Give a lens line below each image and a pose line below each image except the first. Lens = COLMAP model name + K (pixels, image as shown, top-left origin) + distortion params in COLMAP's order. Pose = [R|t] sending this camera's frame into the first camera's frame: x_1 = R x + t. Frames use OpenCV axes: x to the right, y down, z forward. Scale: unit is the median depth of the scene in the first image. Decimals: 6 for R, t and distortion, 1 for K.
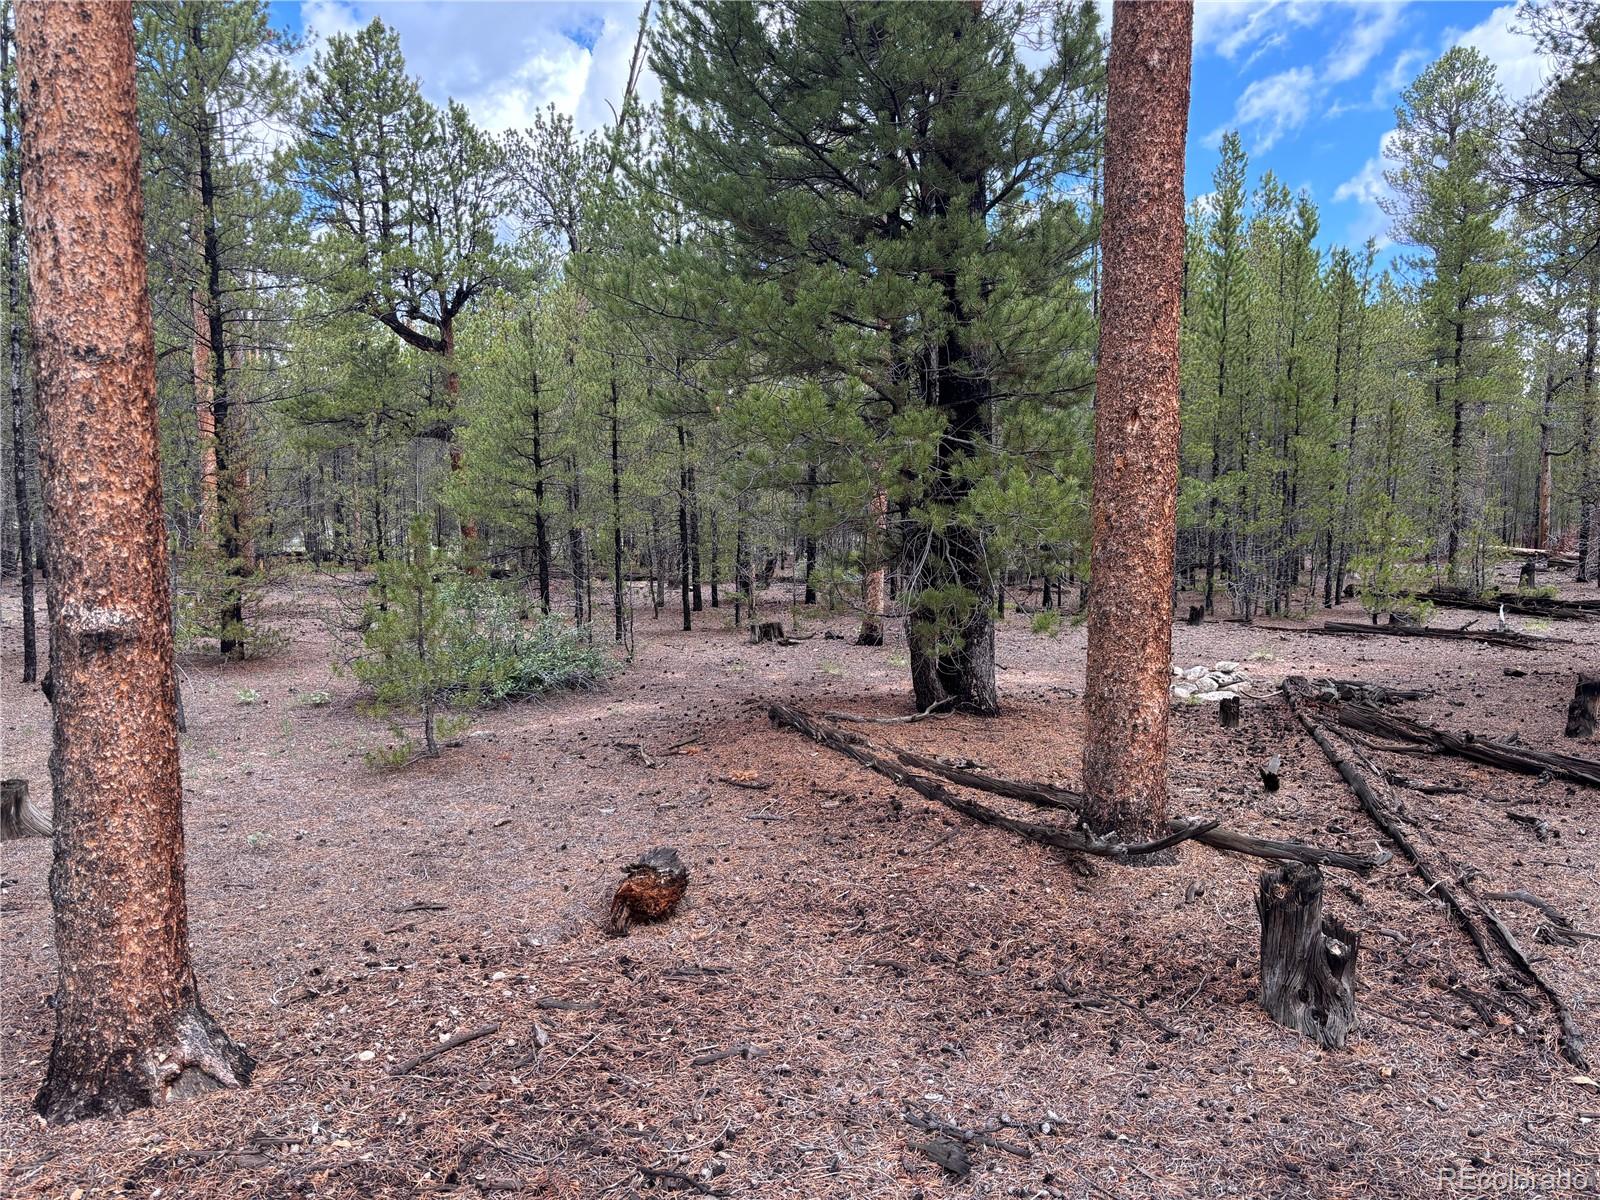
lens RADIAL K [[1194.9, 0, 800.1], [0, 1194.9, 606.4], [0, 0, 1]] dist [0.043303, -0.037748]
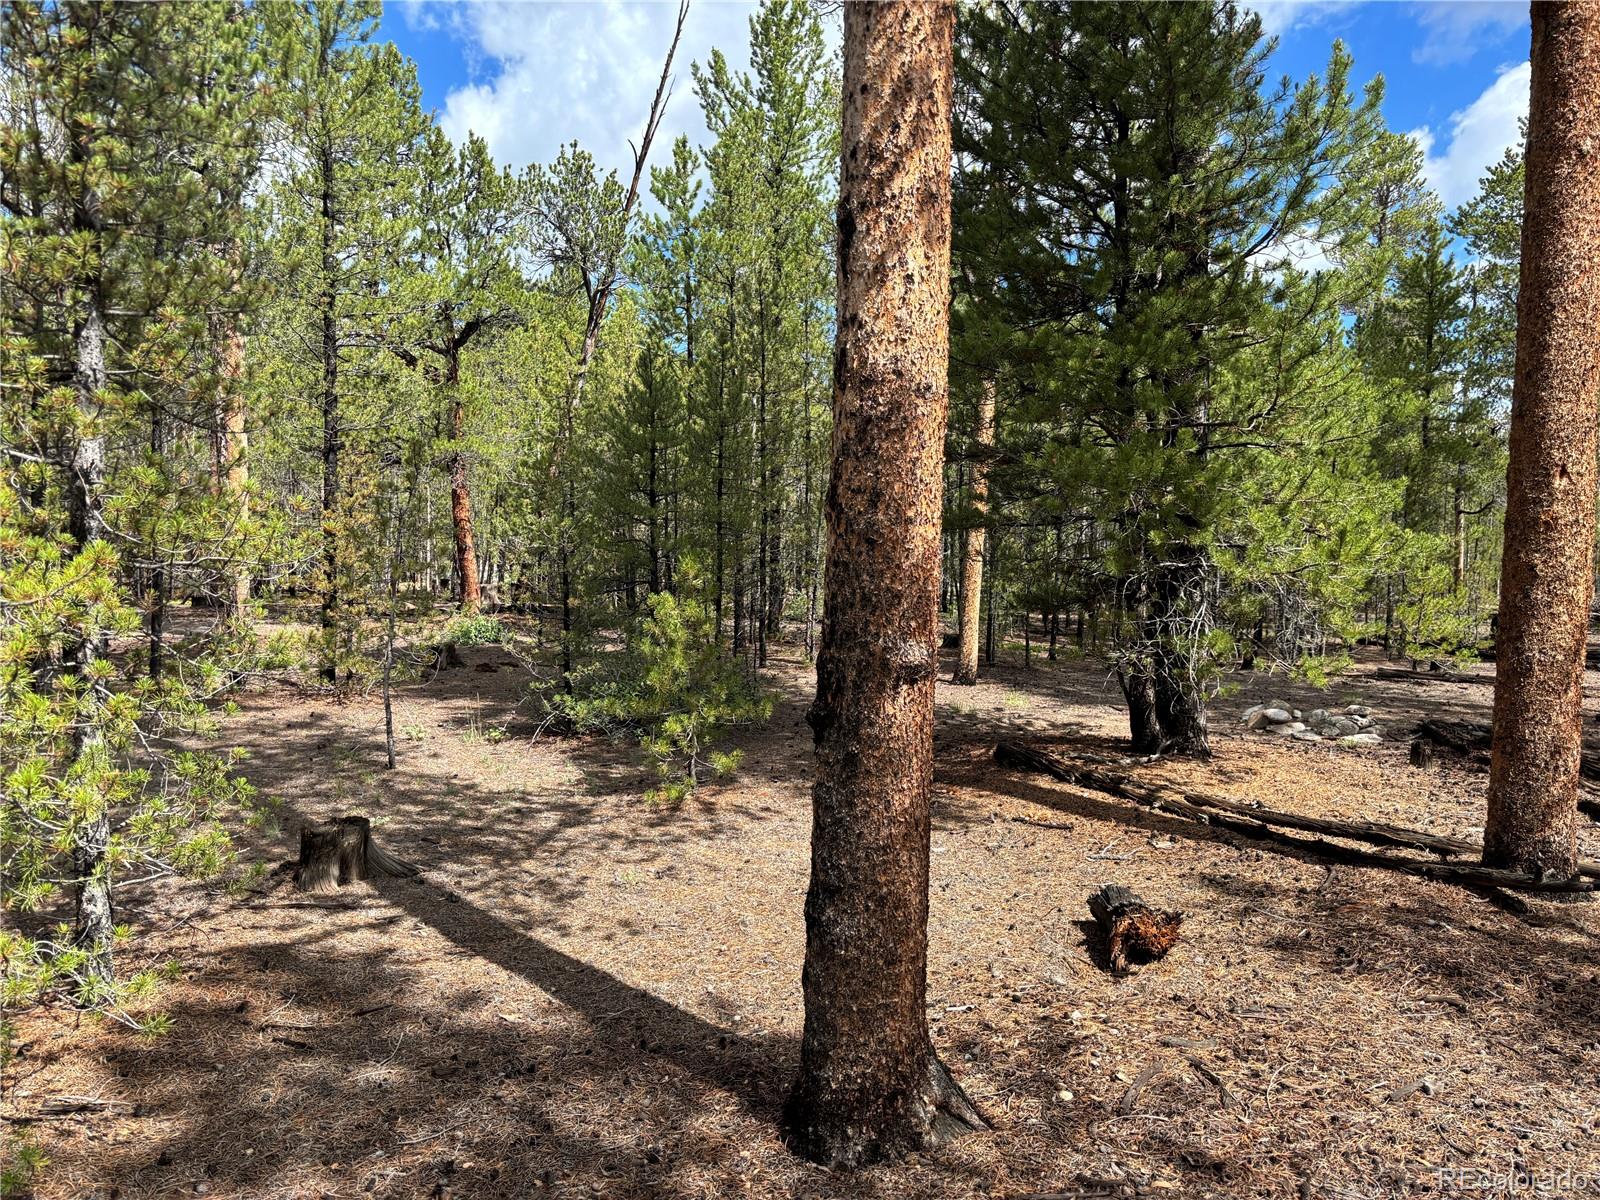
lens RADIAL K [[1194.9, 0, 800.7], [0, 1194.9, 586.6], [0, 0, 1]] dist [0.043303, -0.037748]
pose [[0.995263, 0.018552, 0.095430, -0.487090], [-0.013787, 0.998636, -0.050356, 0.004988], [-0.096234, 0.048802, 0.994162, 0.010715]]
